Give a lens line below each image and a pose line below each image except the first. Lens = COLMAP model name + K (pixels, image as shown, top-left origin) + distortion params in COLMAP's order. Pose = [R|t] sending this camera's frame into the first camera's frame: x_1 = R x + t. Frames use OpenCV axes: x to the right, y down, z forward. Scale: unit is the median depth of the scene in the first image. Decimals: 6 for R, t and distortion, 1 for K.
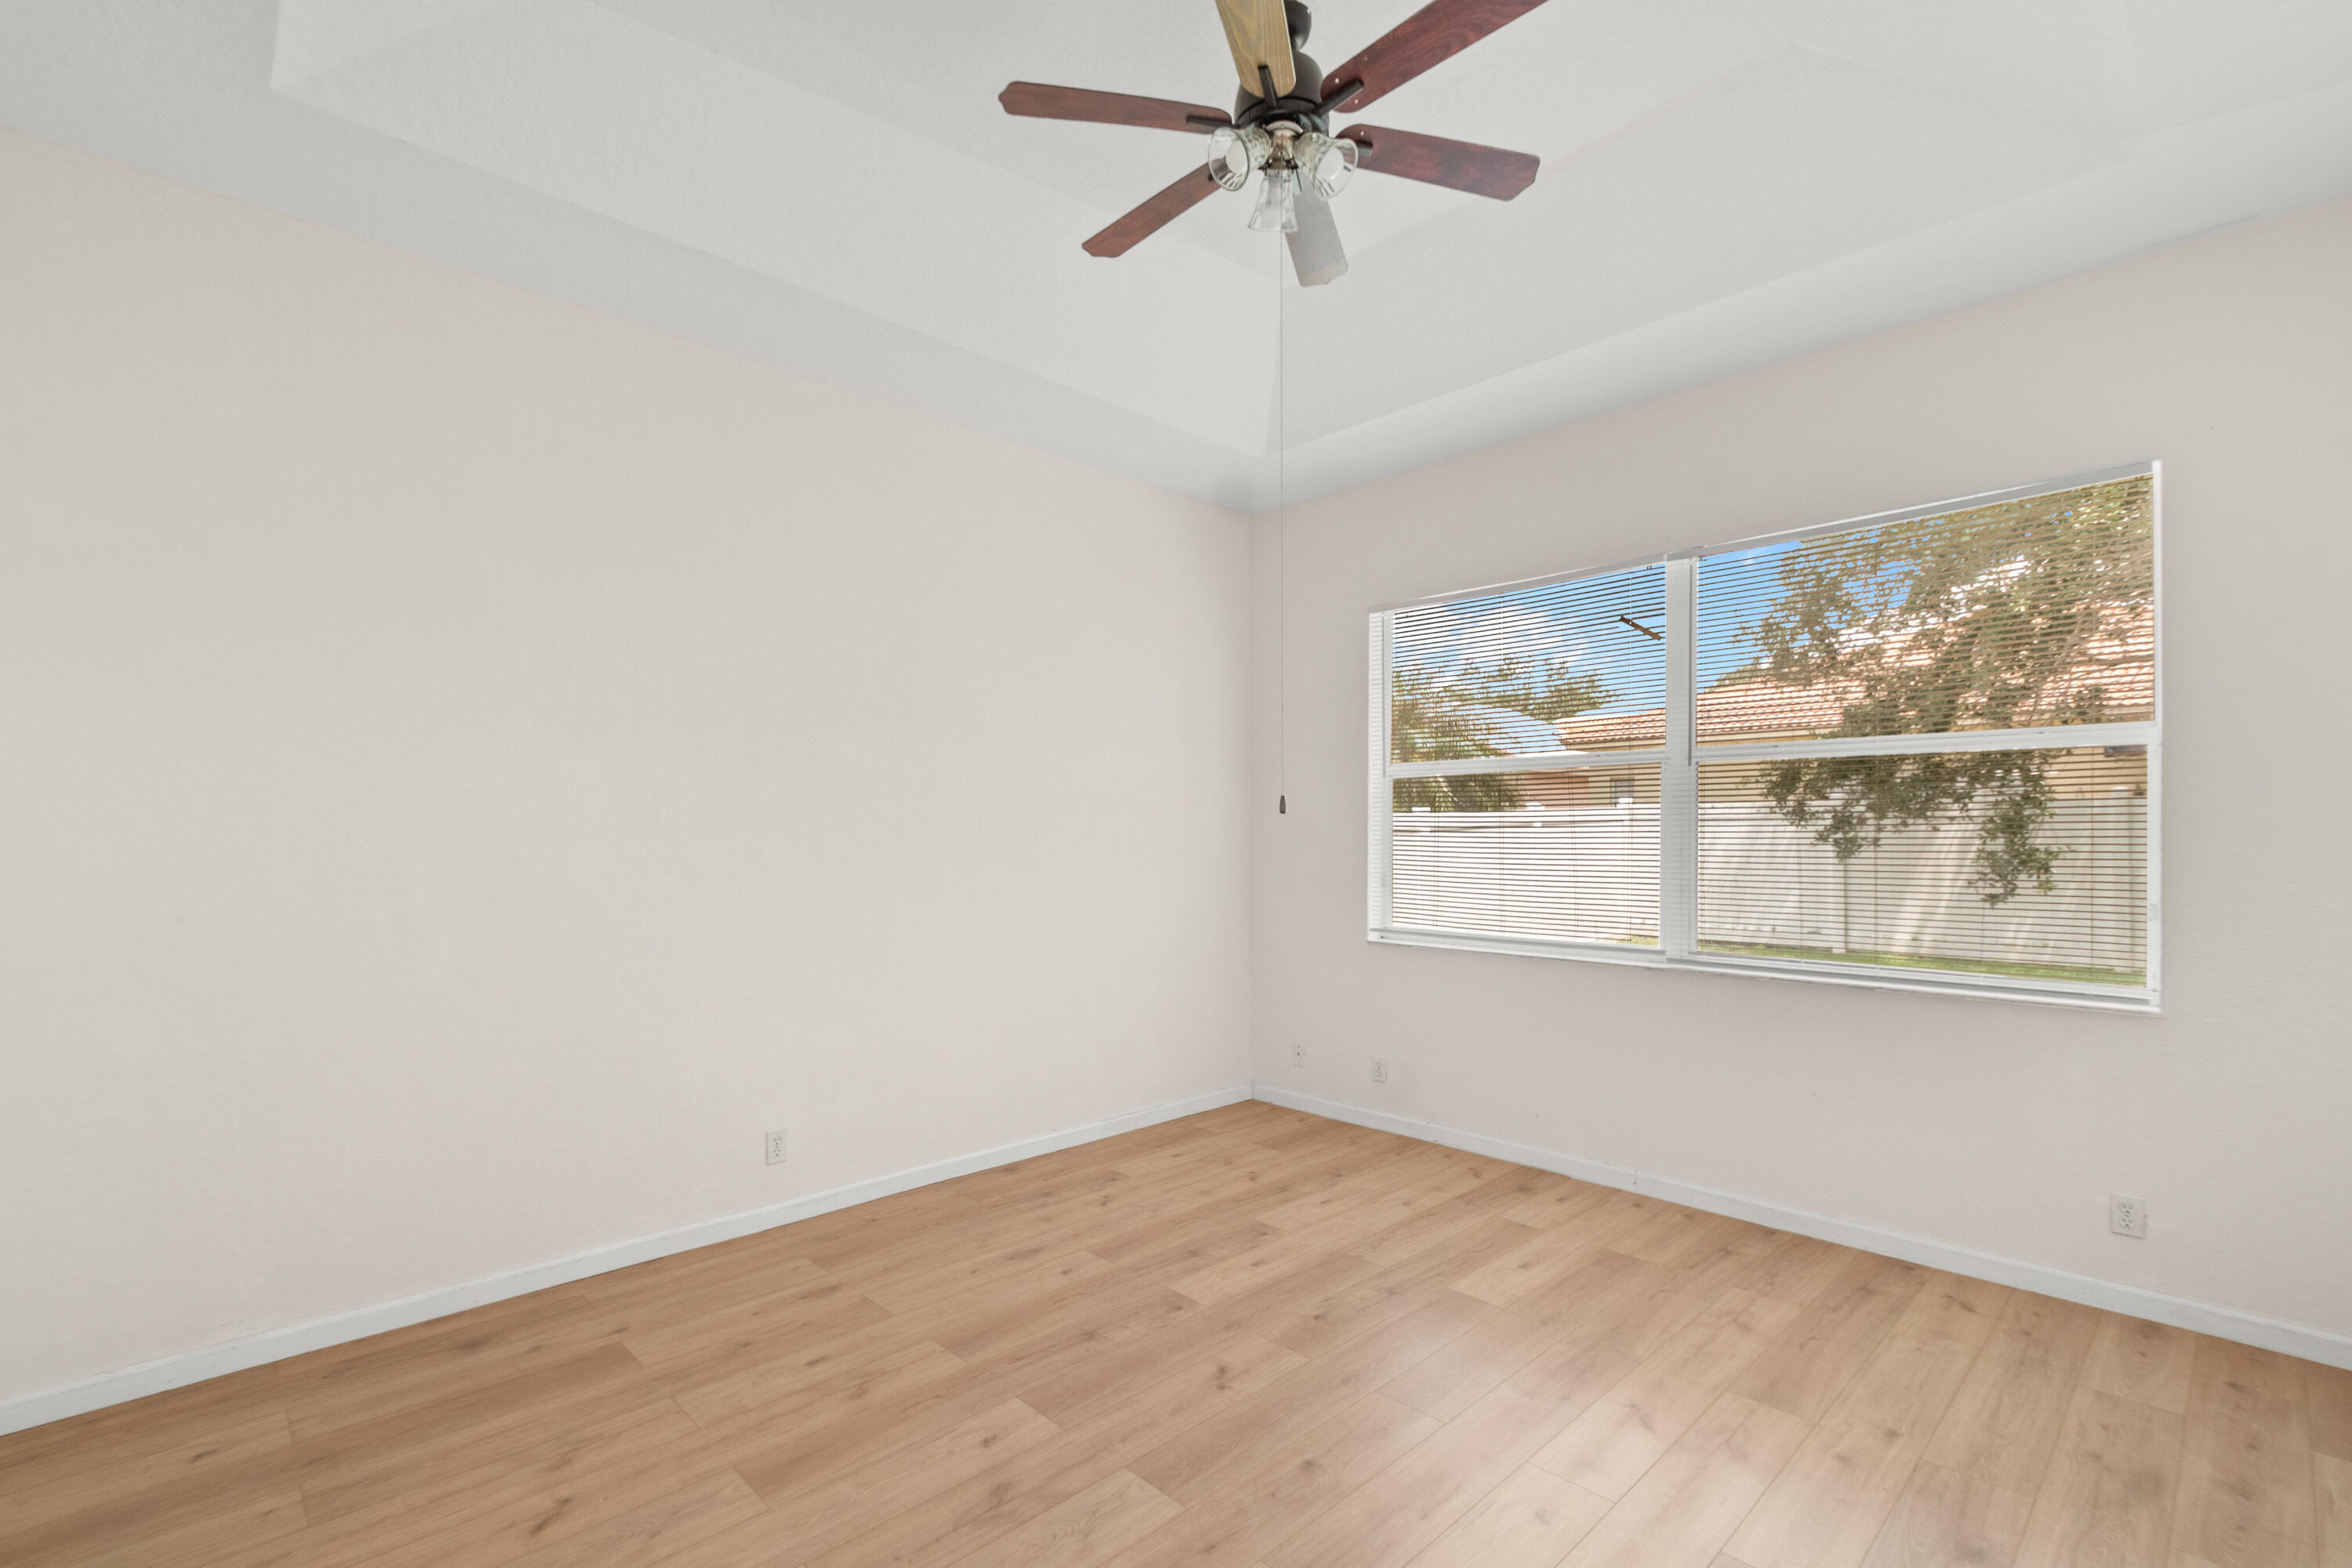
lens RADIAL K [[1043.2, 0, 1167.6], [0, 1043.2, 817.6], [0, 0, 1]] dist [0.000134, -0.000819]
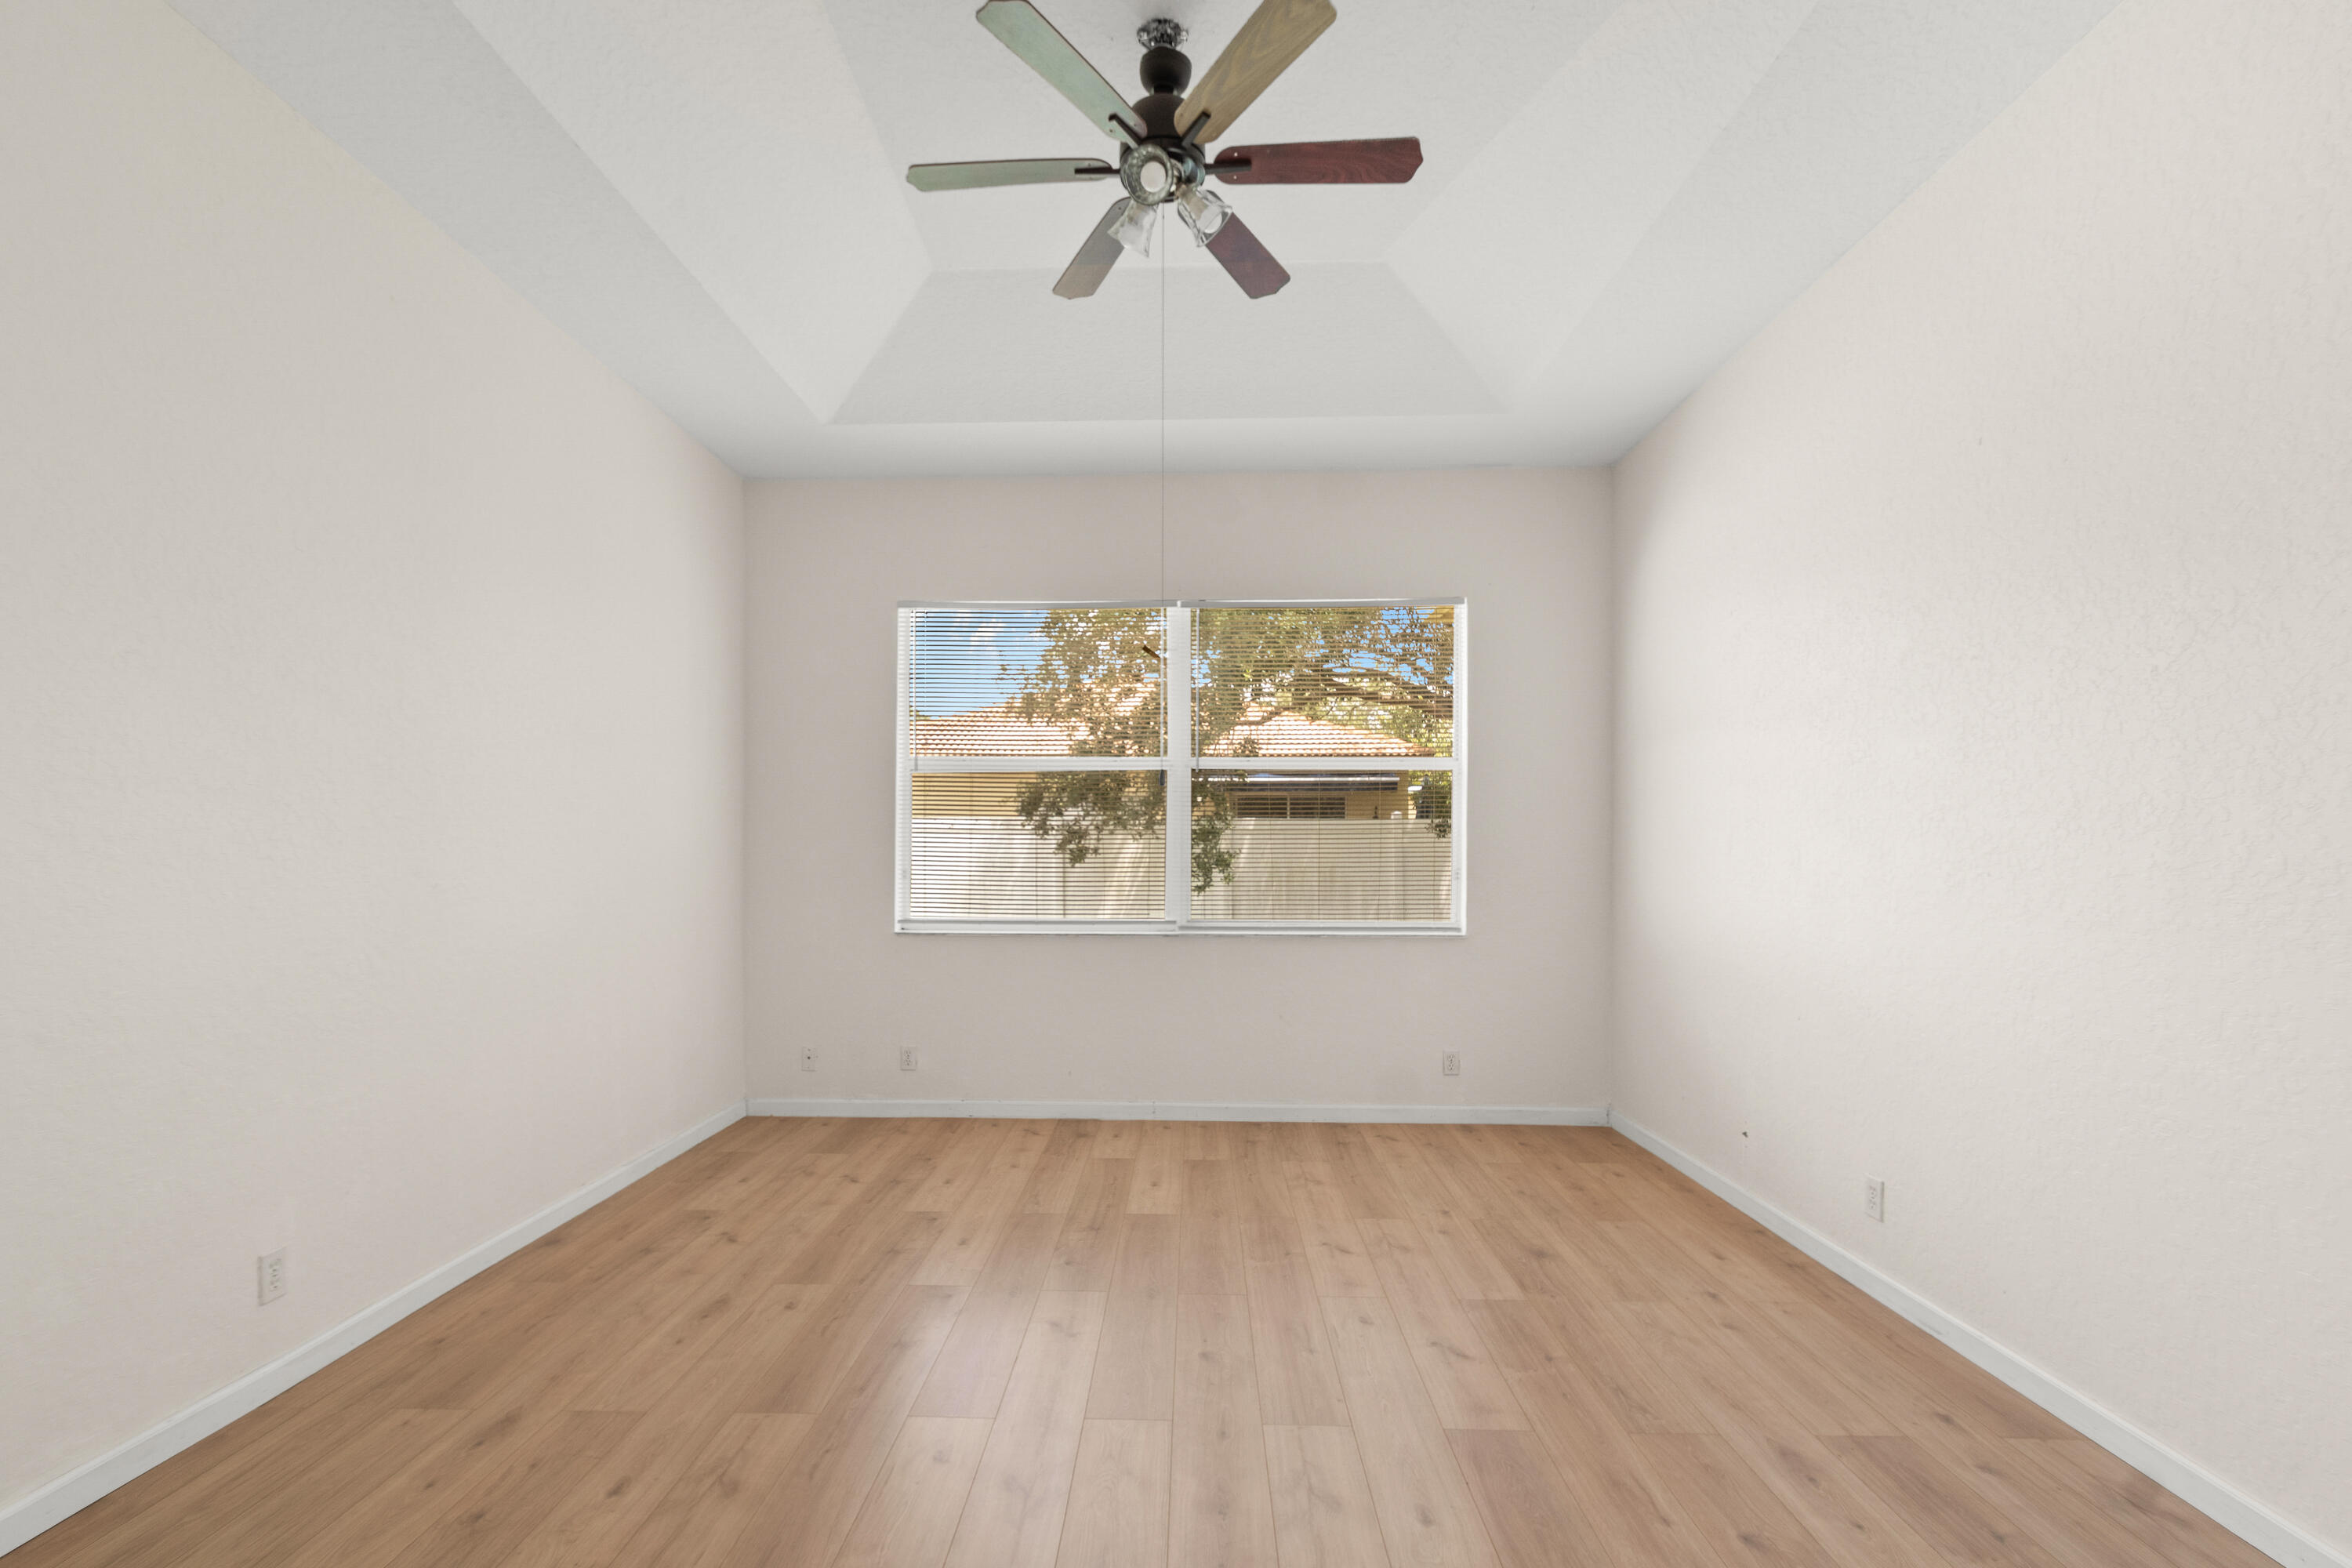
lens RADIAL K [[1041.5, 0, 1150.1], [0, 1041.5, 840.0], [0, 0, 1]] dist [0.006794, -0.005684]
pose [[0.714830, 0.007587, 0.699257, -0.415860], [-0.008213, 0.999963, -0.002454, 0.035660], [-0.699250, -0.003989, 0.714866, 0.135154]]
